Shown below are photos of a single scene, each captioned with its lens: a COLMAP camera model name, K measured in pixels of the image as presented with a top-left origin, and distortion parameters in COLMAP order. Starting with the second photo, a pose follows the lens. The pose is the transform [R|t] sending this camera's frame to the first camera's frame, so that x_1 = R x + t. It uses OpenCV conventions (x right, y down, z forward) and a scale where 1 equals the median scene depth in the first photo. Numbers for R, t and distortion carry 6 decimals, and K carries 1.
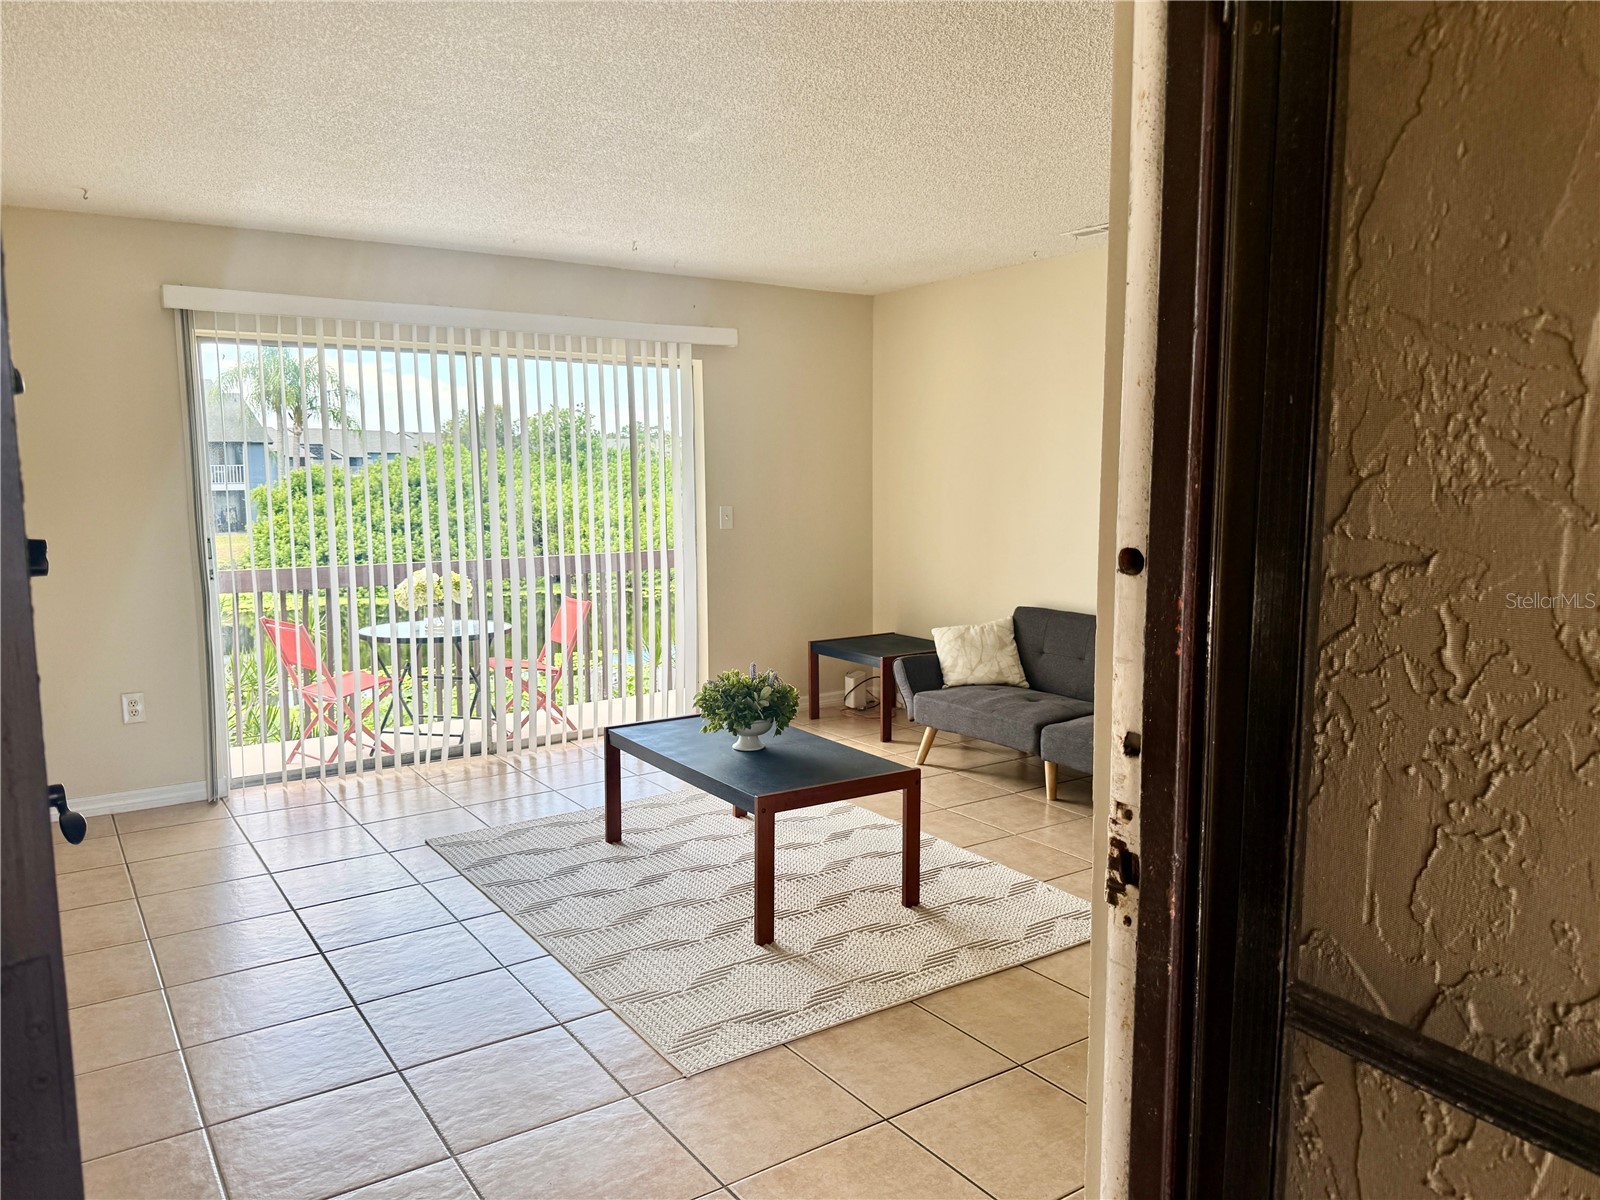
lens RADIAL K [[1123.9, 0, 800.0], [0, 1123.9, 600.0], [0, 0, 1]] dist [0.145650, -0.259504]
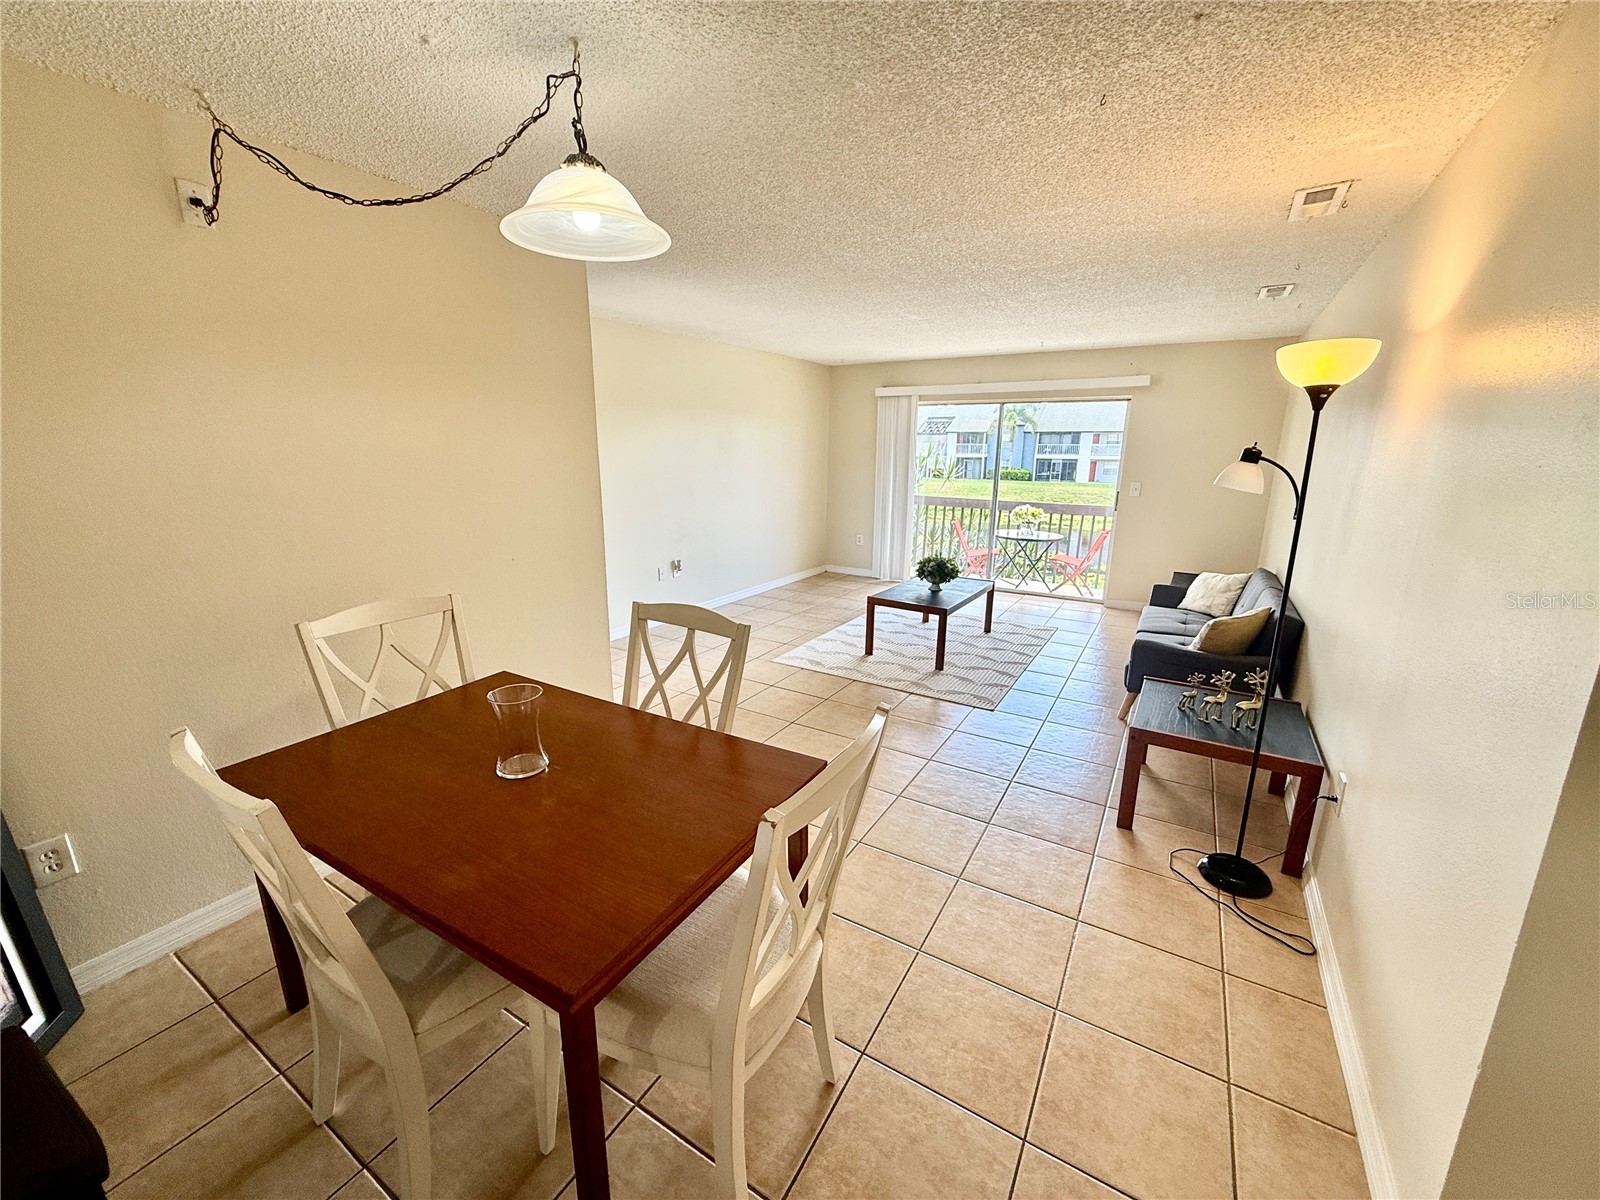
lens RADIAL K [[638.5, 0, 797.1], [0, 638.5, 599.3], [0, 0, 1]] dist [0.000014, 0.000523]
pose [[0.408701, 0.222690, -0.885083, 0.932379], [-0.112793, 0.974665, 0.193146, -0.060736], [0.905672, 0.020892, 0.423464, 0.208847]]
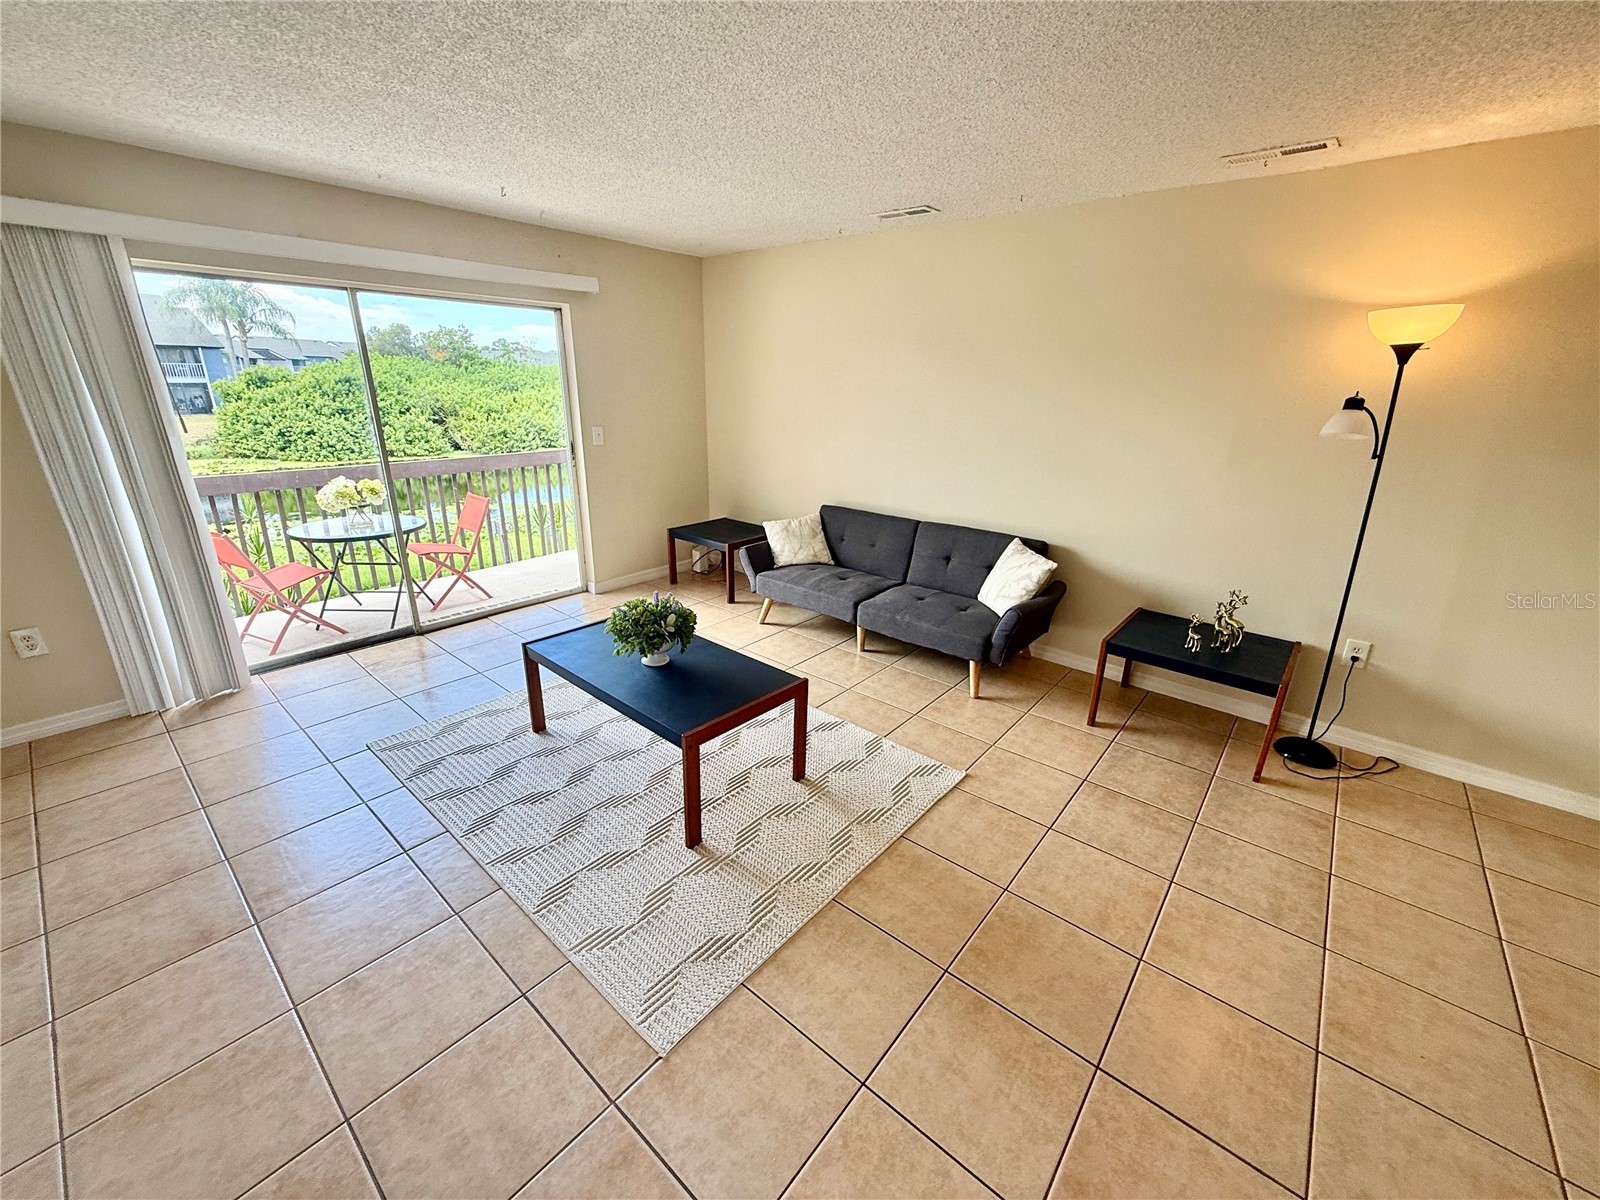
lens RADIAL K [[638.5, 0, 797.1], [0, 638.5, 599.3], [0, 0, 1]] dist [0.000014, 0.000523]
pose [[0.965240, -0.063730, 0.253476, -0.066058], [0.006575, 0.975431, 0.220208, -0.076905], [-0.261282, -0.210887, 0.941944, 0.329646]]
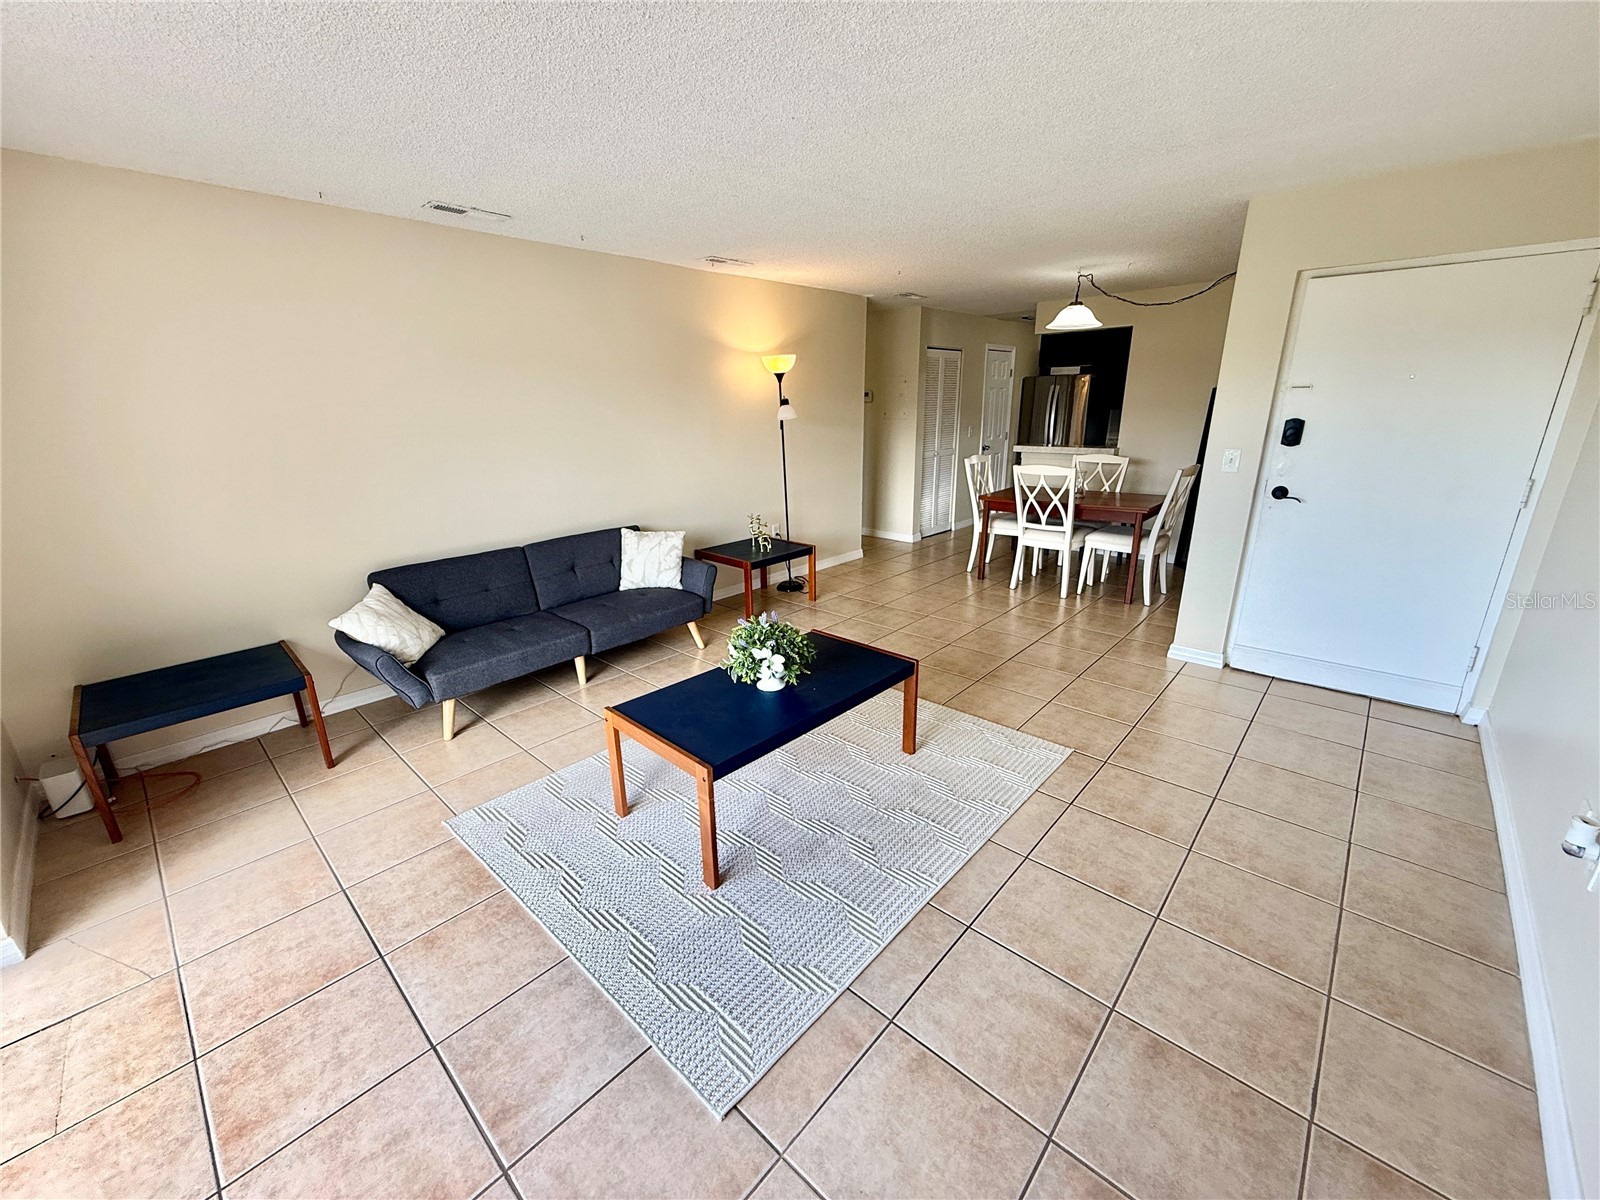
lens RADIAL K [[636.5, 0, 795.2], [0, 636.5, 599.2], [0, 0, 1]] dist [-0.001283, 0.000463]
pose [[-0.223834, -0.282754, 0.932710, -0.598858], [0.126815, 0.940407, 0.315520, -0.144726], [-0.966342, 0.188906, -0.174638, 1.035079]]
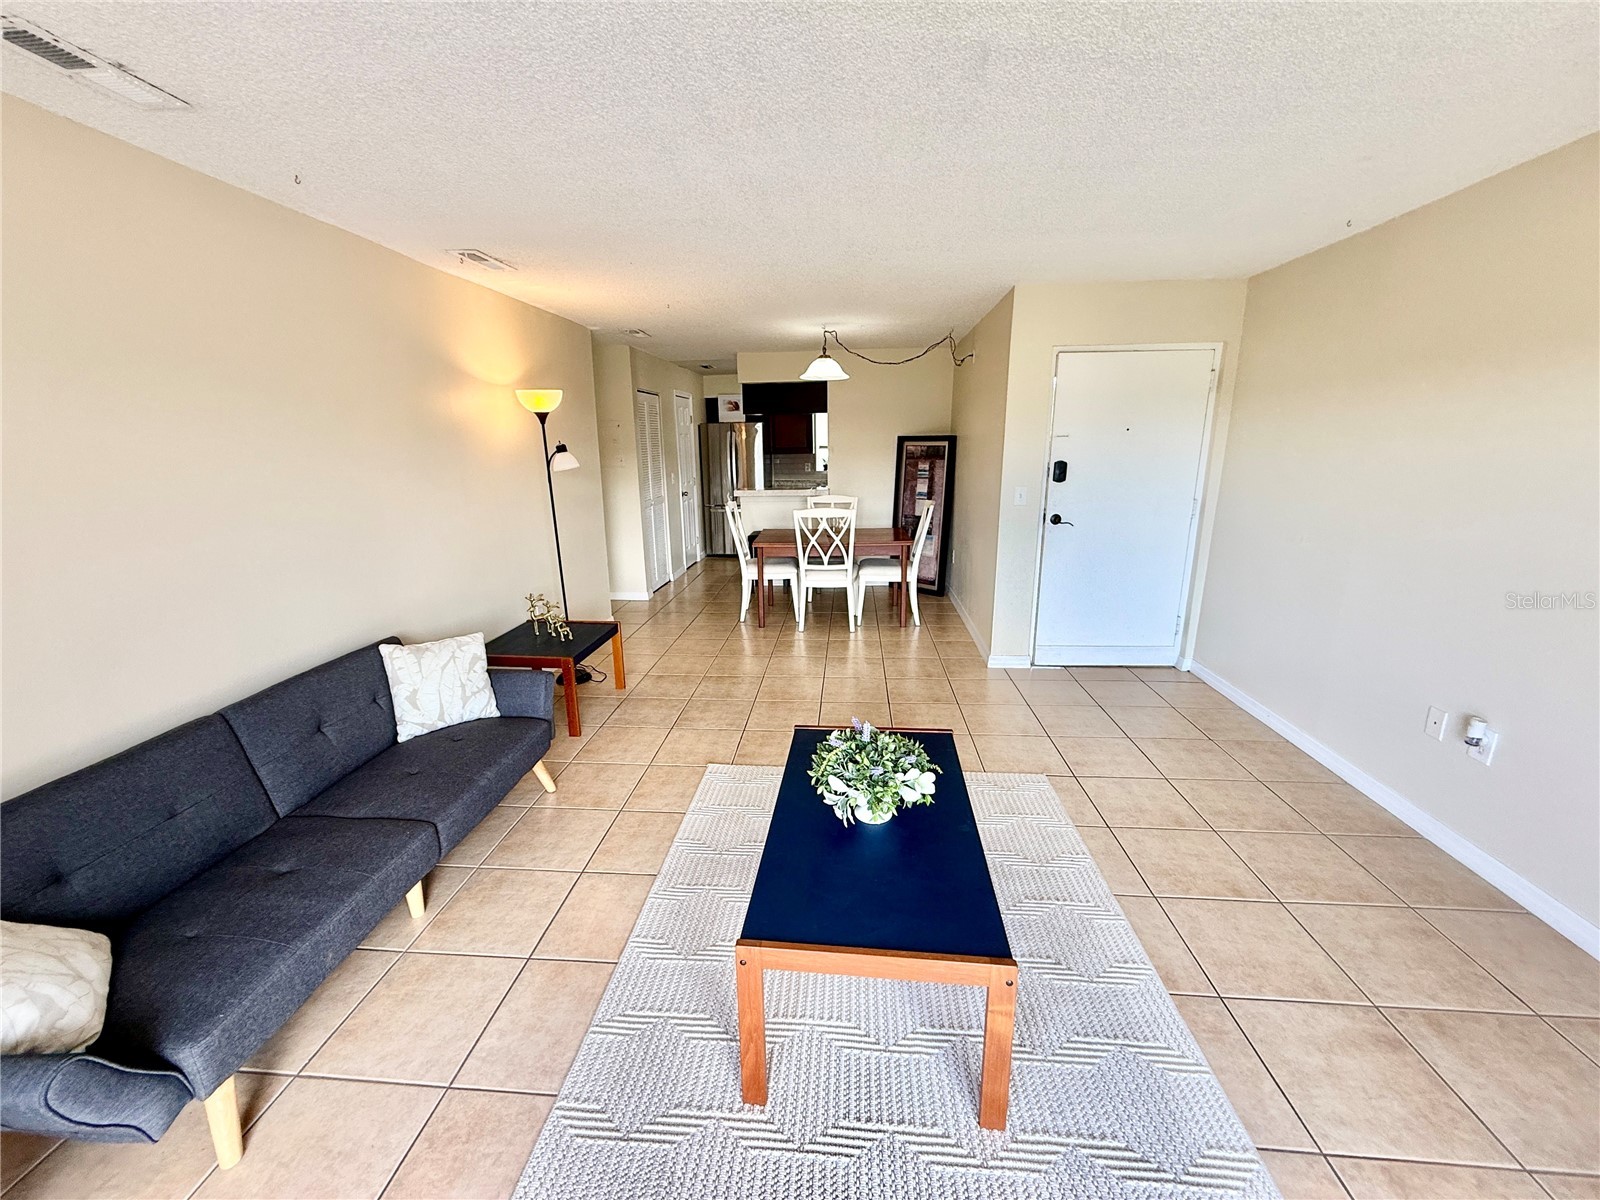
lens RADIAL K [[636.5, 0, 795.2], [0, 636.5, 599.2], [0, 0, 1]] dist [-0.001283, 0.000463]
pose [[-0.771011, -0.141303, 0.620947, -0.270187], [0.088097, 0.942030, 0.323756, -0.181669], [-0.630698, 0.304323, -0.713868, 1.288228]]
